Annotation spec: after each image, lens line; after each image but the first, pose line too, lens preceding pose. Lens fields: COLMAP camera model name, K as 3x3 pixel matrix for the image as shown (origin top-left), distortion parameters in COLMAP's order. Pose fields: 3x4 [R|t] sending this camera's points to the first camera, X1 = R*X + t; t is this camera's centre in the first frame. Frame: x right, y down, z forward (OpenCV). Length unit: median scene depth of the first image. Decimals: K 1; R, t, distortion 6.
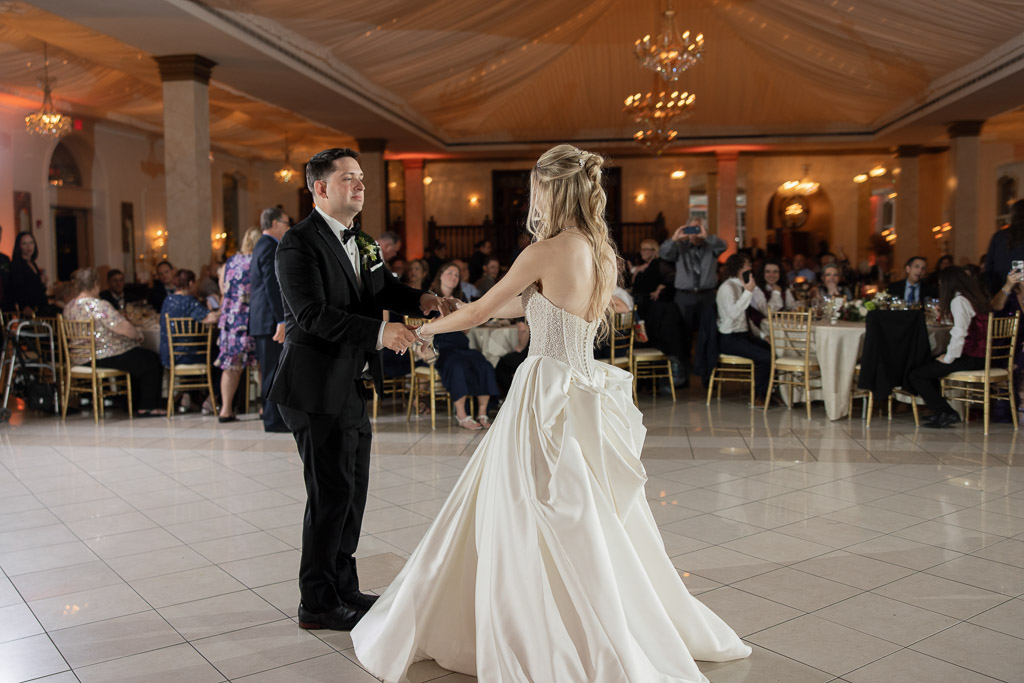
lens RADIAL K [[976.1, 0, 489.0], [0, 976.1, 322.1], [0, 0, 1]] dist [-0.069964, 0.113827]
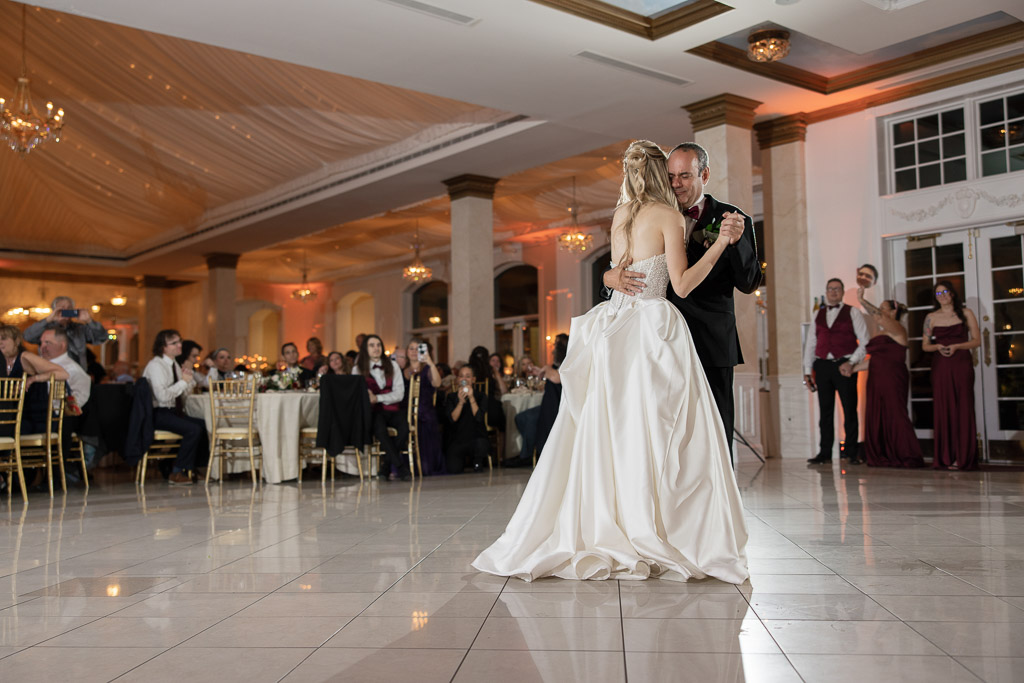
lens RADIAL K [[1007.0, 0, 512.0], [0, 1007.0, 341.5], [0, 0, 1]] dist [0.010336, 0.001202]
pose [[0.664960, 0.047869, 0.745343, -0.159415], [0.060595, 0.991196, -0.117719, 0.051152], [-0.744417, 0.123443, 0.656206, 0.047760]]
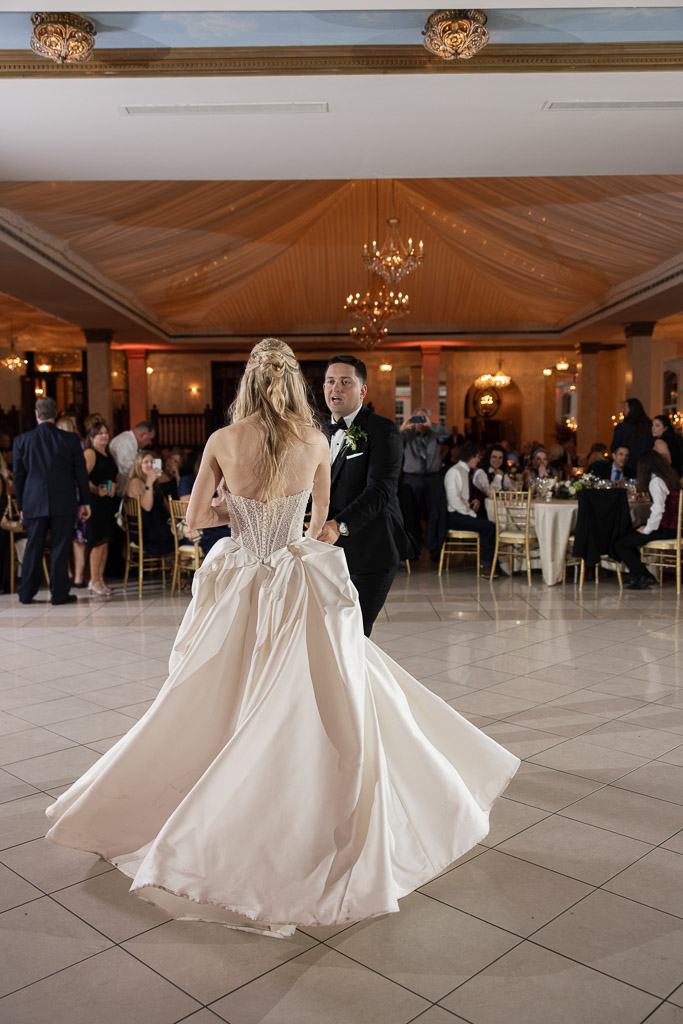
lens RADIAL K [[926.9, 0, 341.5], [0, 926.9, 512.0], [0, 0, 1]] dist [0.006983, 0.009049]
pose [[0.987209, -0.012578, 0.158935, -0.034171], [0.011499, 0.999904, 0.007705, 0.001768], [-0.159017, -0.005779, 0.987259, -0.024009]]
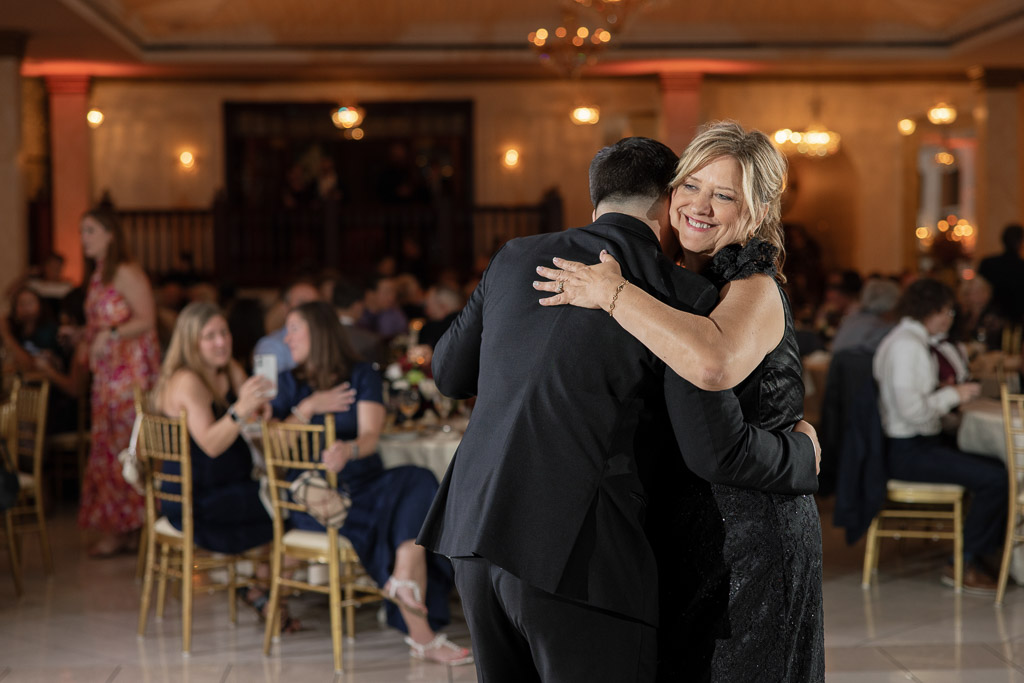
lens RADIAL K [[1800.4, 0, 512.0], [0, 1800.4, 341.5], [0, 0, 1]] dist [0.007996, 0.056928]
pose [[0.977941, -0.008503, 0.208710, -0.081502], [0.013615, 0.999641, -0.023066, -0.011715], [-0.208439, 0.025399, 0.977706, 0.095287]]
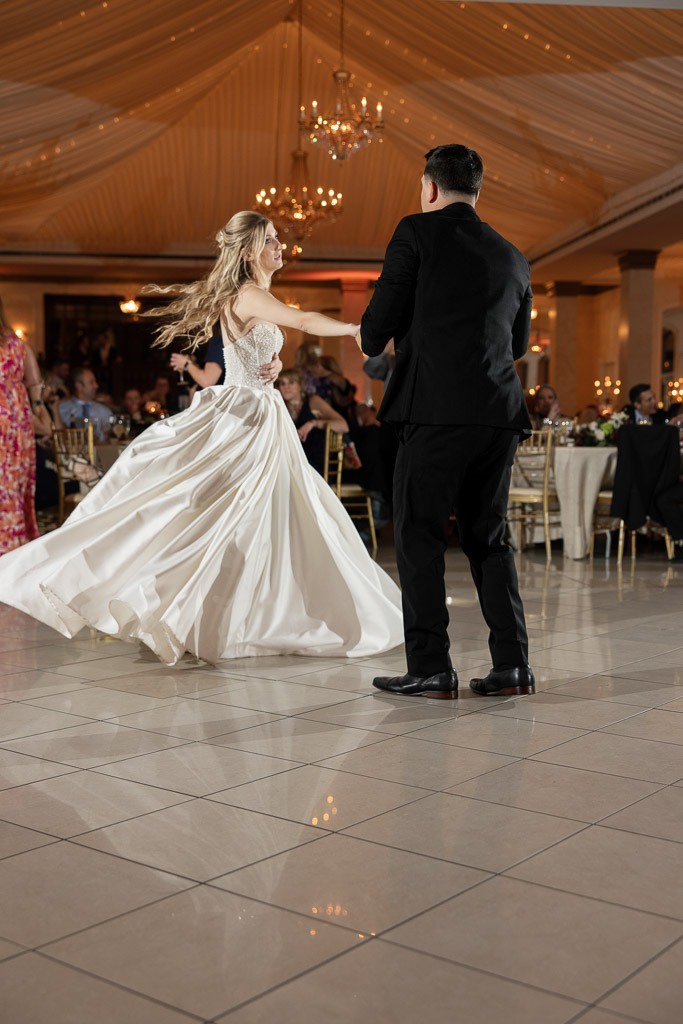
lens RADIAL K [[1279.9, 0, 341.5], [0, 1279.9, 512.0], [0, 0, 1]] dist [0.012282, -0.026884]
pose [[0.962552, -0.001231, 0.271094, -0.077030], [0.004258, 0.999935, -0.010578, 0.039312], [-0.271064, 0.011336, 0.962495, -0.005301]]
